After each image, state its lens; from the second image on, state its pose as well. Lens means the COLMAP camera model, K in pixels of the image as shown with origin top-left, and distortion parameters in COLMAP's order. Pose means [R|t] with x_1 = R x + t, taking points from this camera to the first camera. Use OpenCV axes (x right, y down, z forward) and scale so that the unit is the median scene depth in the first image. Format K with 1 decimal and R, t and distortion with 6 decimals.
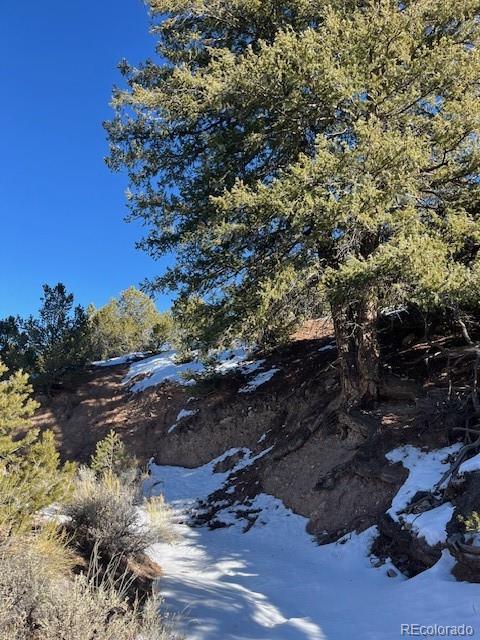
lens RADIAL K [[485.8, 0, 240.0], [0, 485.8, 320.0], [0, 0, 1]] dist [0.093908, -0.115888]
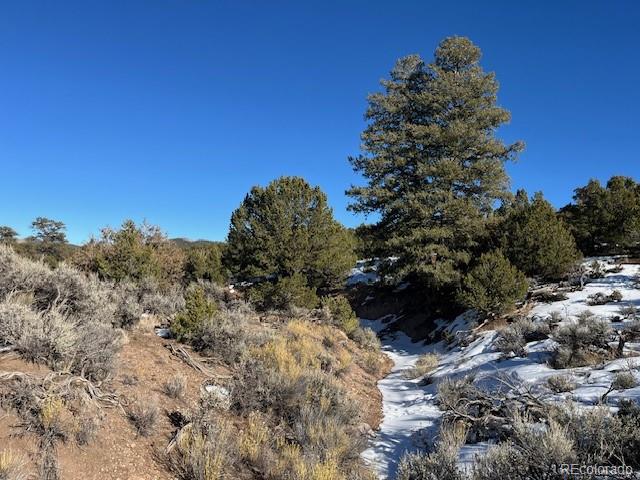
lens RADIAL K [[485.8, 0, 320.0], [0, 485.8, 240.0], [0, 0, 1]] dist [0.093908, -0.115888]
pose [[0.986450, 0.040873, -0.158890, 0.018848], [-0.020142, 0.991315, 0.129961, -0.494567], [0.162822, -0.125000, 0.978705, -1.664327]]
